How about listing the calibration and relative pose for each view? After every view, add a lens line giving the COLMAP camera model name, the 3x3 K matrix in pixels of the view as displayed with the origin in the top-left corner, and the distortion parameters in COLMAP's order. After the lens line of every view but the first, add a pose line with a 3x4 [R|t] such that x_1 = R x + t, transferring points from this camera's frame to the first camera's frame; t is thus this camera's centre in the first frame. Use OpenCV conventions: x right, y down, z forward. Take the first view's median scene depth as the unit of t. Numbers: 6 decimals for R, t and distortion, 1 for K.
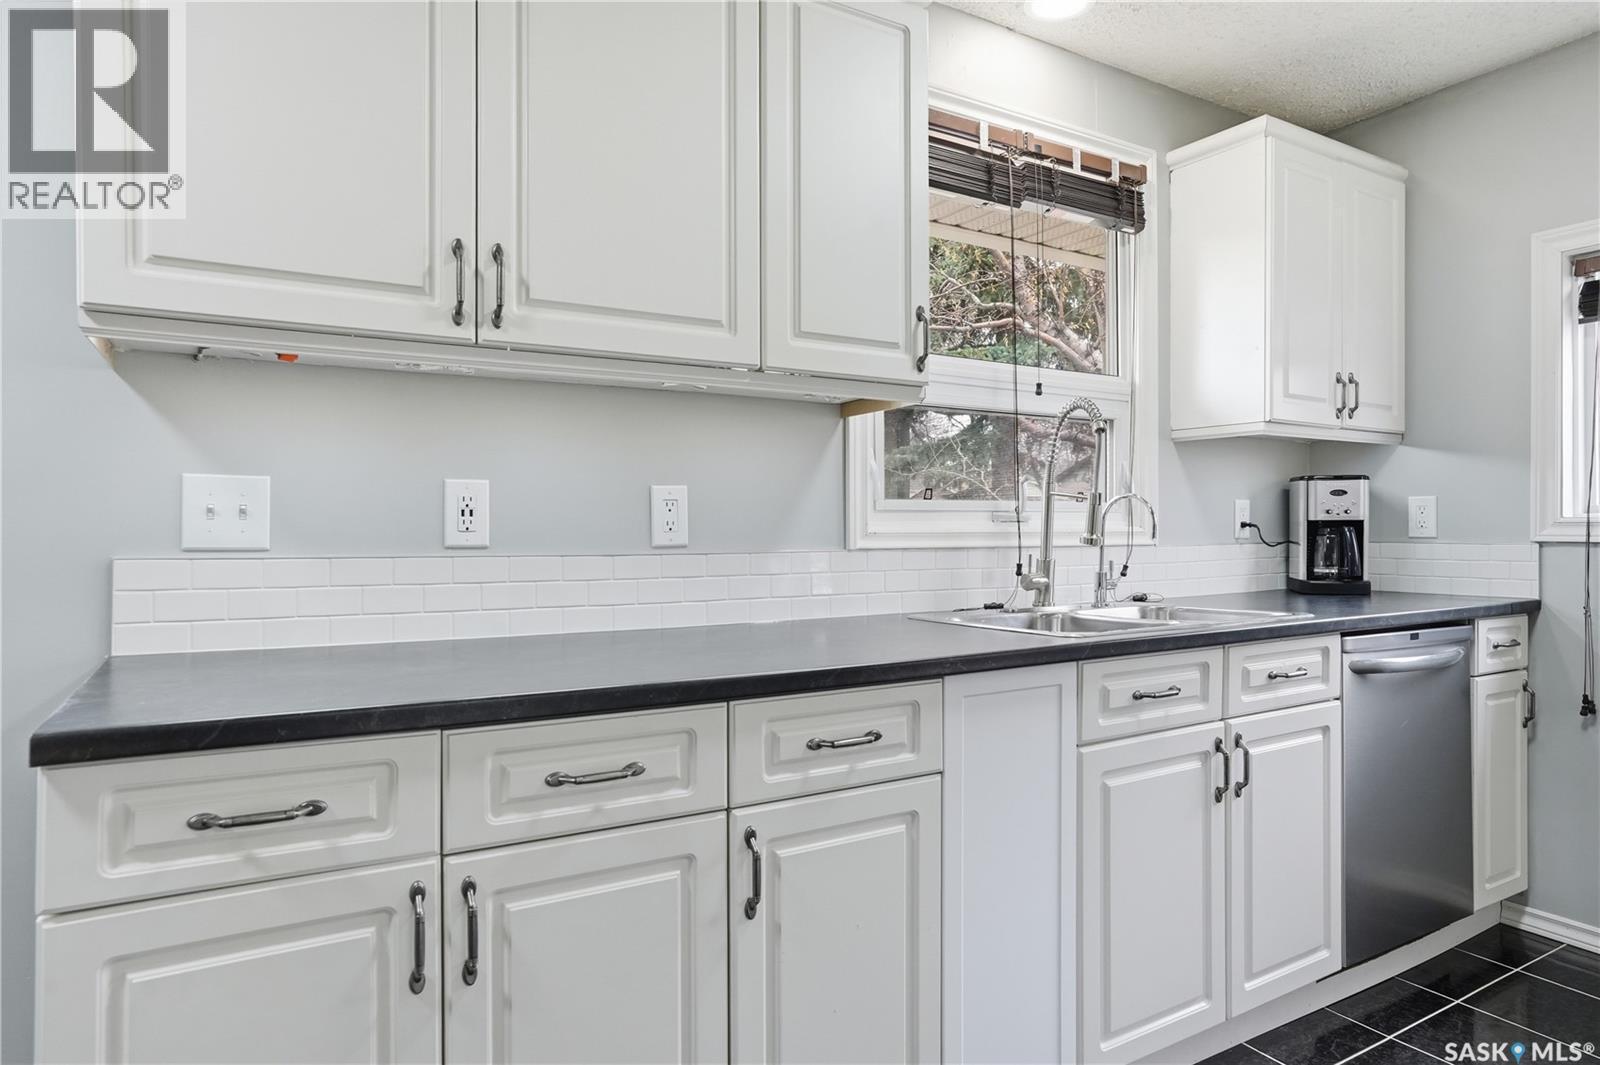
lens RADIAL K [[721.5, 0, 800.0], [0, 721.5, 532.5], [0, 0, 1]] dist [-0.031285, 0.004794]
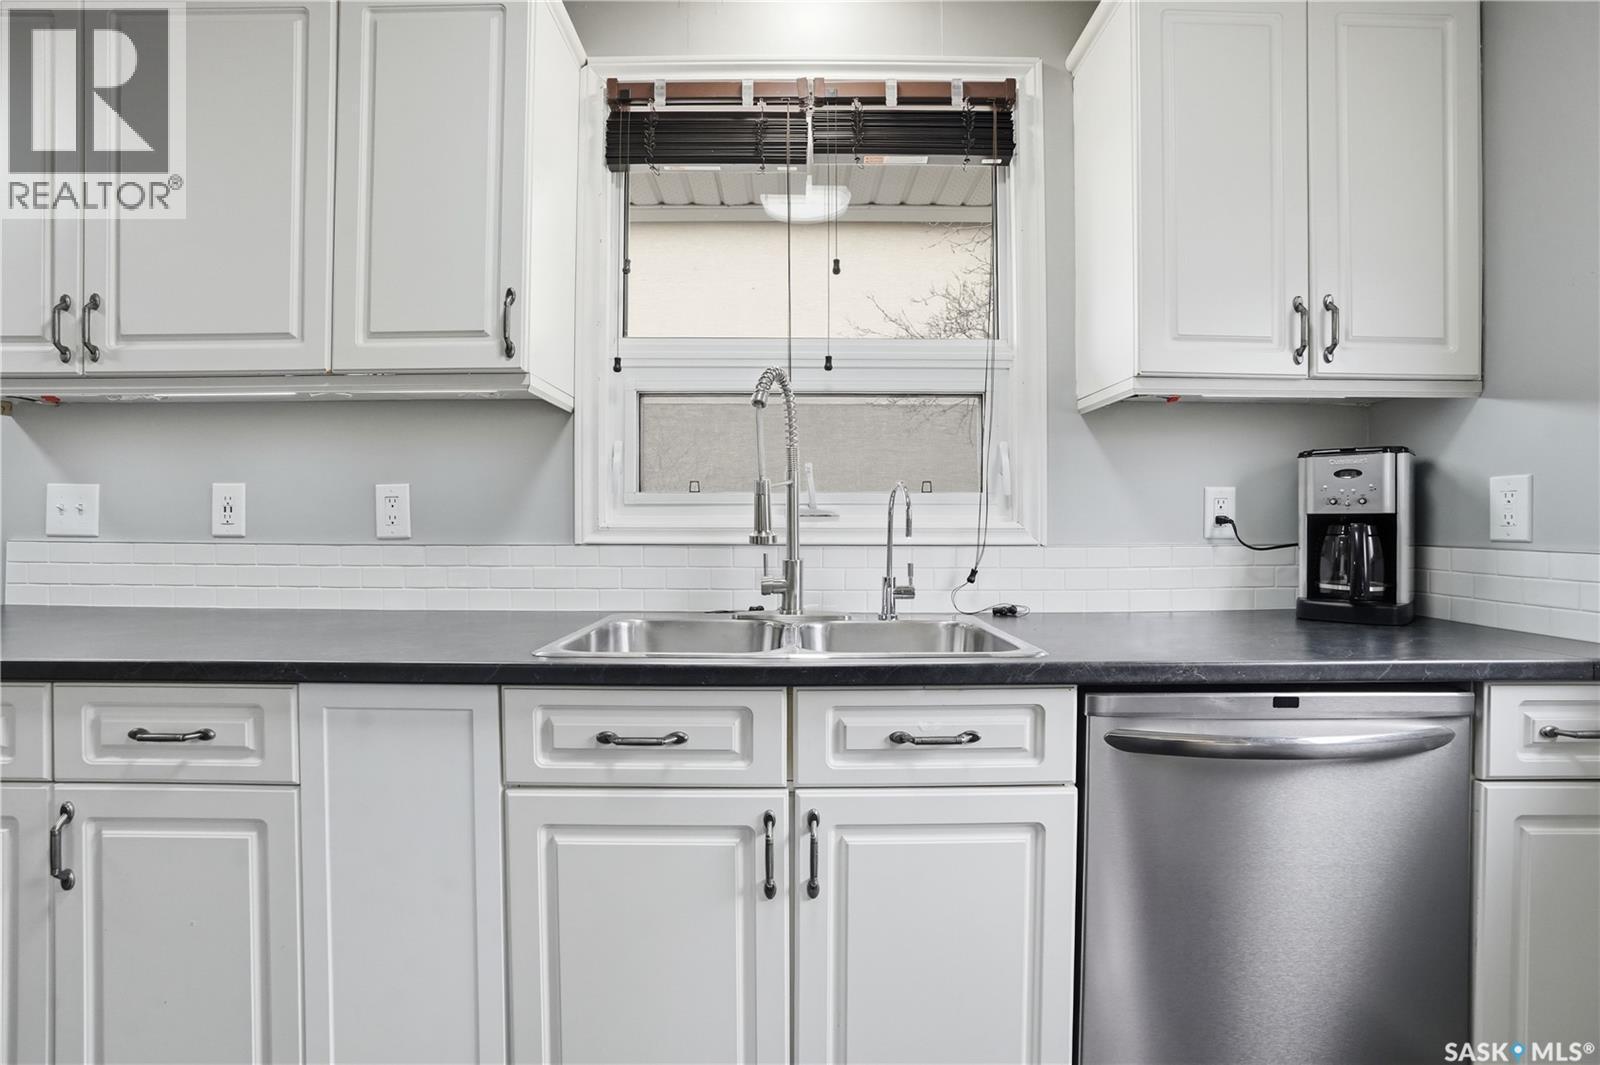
lens RADIAL K [[647.2, 0, 799.0], [0, 647.2, 505.6], [0, 0, 1]] dist [-0.035031, 0.005234]
pose [[0.914055, -0.006535, -0.405538, 0.655353], [-0.005411, 0.999585, -0.028304, -0.005715], [0.405555, 0.028066, 0.913640, 0.294742]]
